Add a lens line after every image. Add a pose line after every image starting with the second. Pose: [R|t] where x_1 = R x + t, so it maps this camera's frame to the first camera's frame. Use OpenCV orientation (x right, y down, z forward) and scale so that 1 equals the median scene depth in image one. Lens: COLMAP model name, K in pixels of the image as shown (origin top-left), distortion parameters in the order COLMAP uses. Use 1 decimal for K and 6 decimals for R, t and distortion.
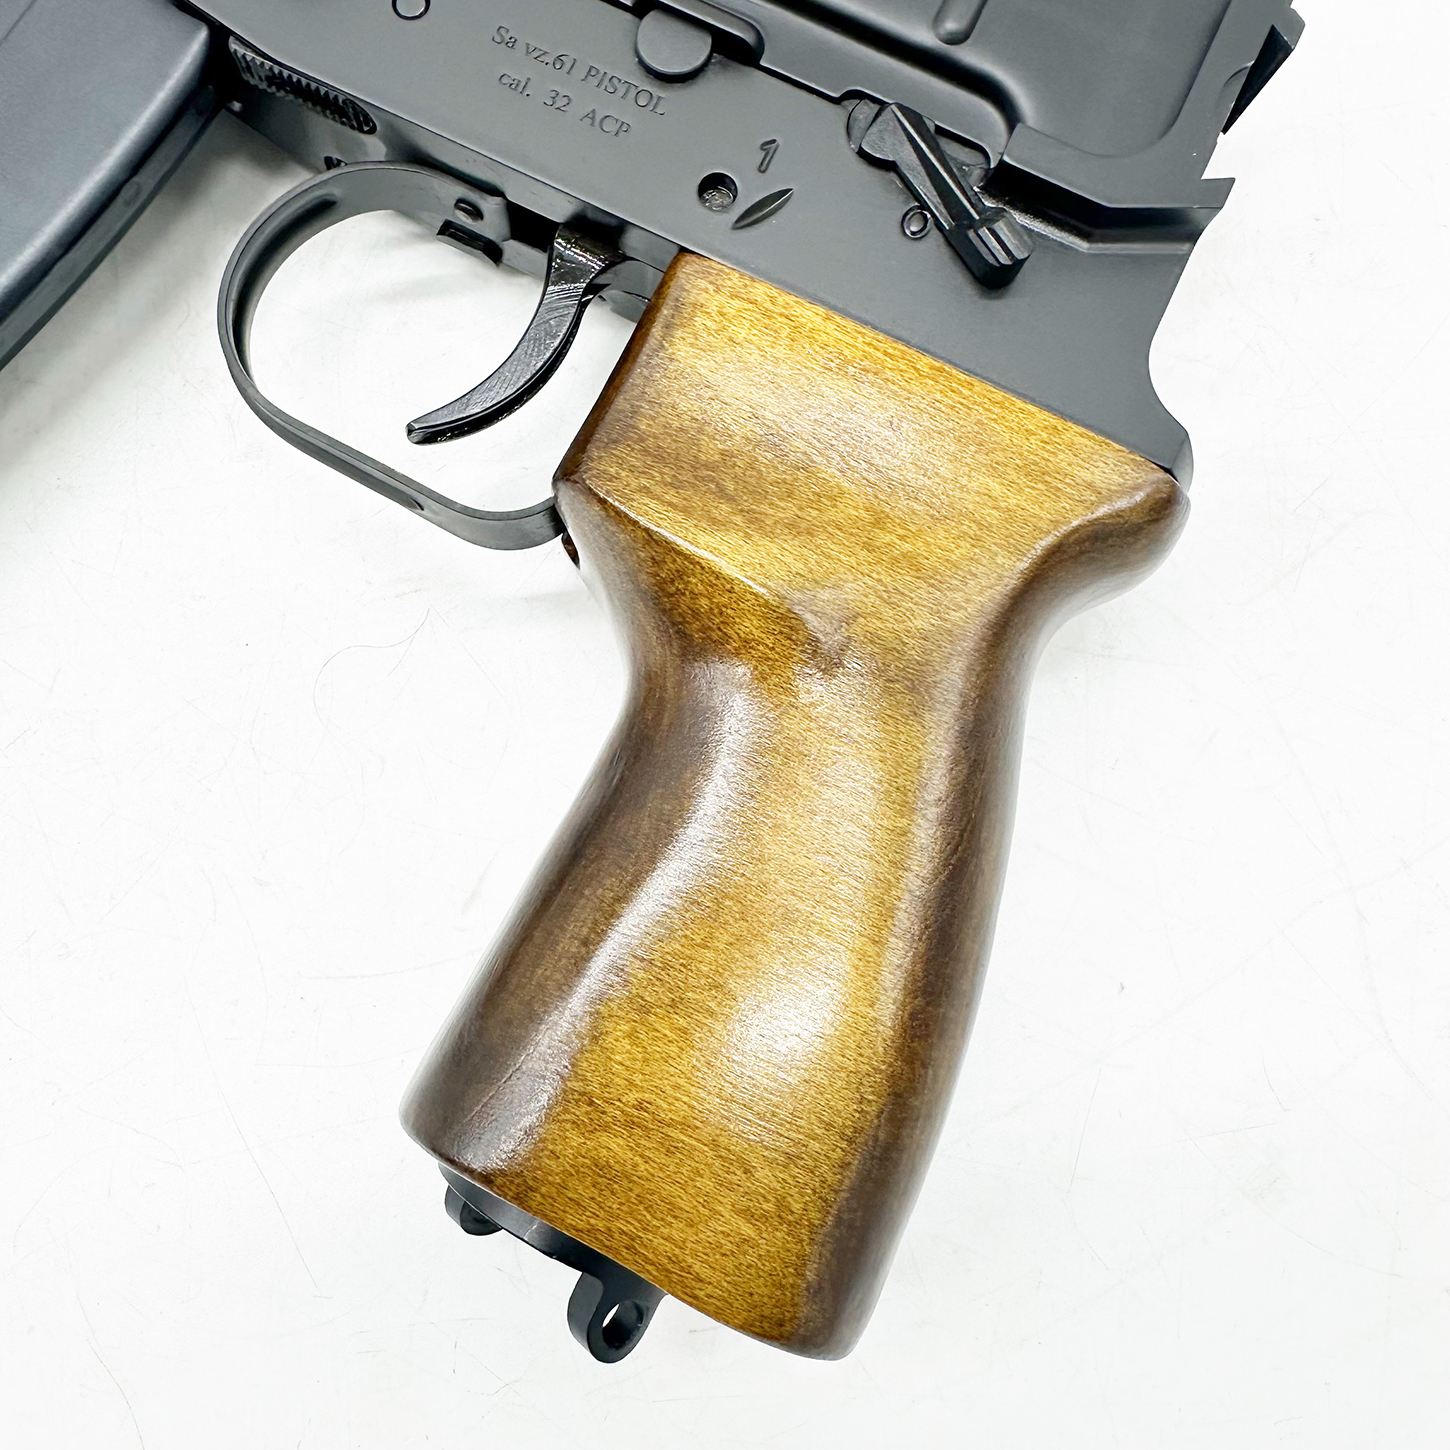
lens RADIAL K [[1385.3, 0, 601.4], [0, 1385.3, 673.6], [0, 0, 1]] dist [-0.010931, 0.007338]
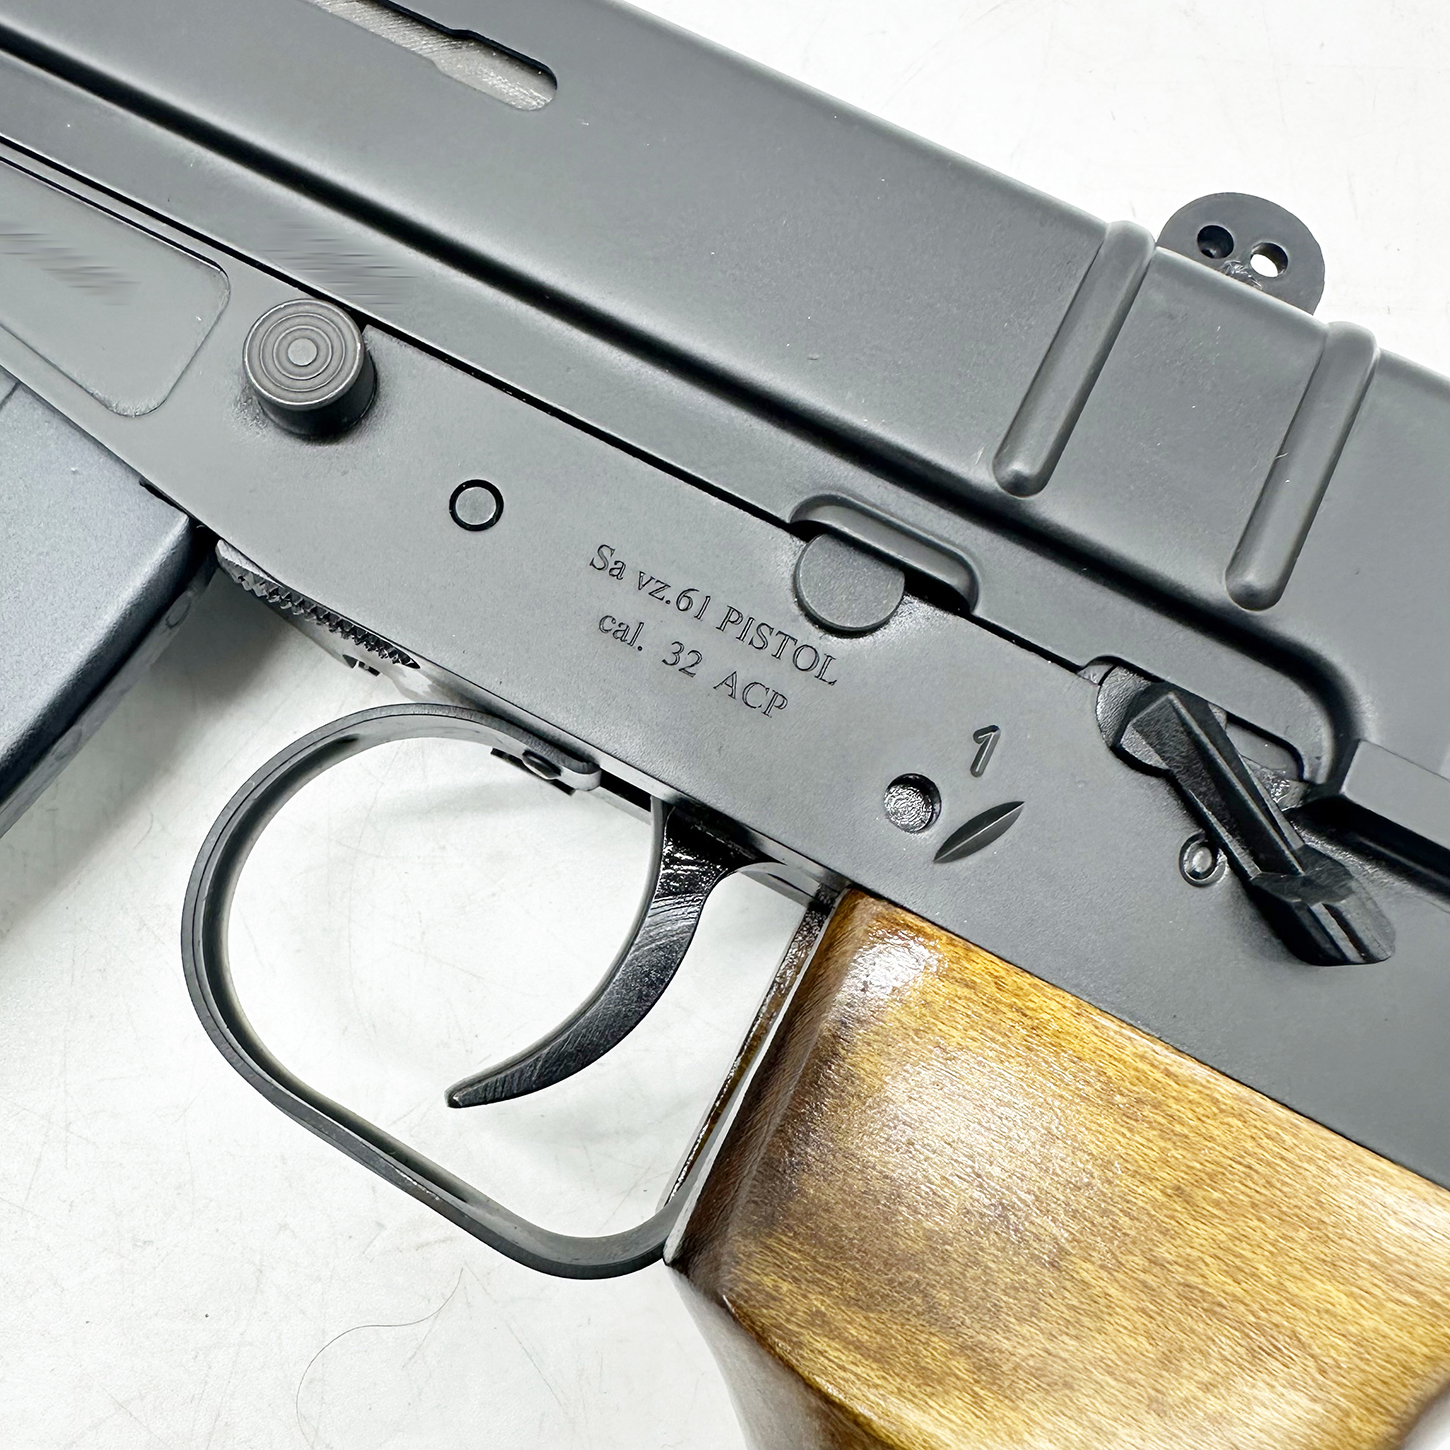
lens RADIAL K [[1385.3, 0, 601.4], [0, 1385.3, 673.6], [0, 0, 1]] dist [-0.010931, 0.007338]
pose [[0.999589, 0.028254, 0.004912, -0.080313], [-0.027778, 0.996490, -0.078973, -0.371480], [-0.007126, 0.078804, 0.996865, 0.322548]]
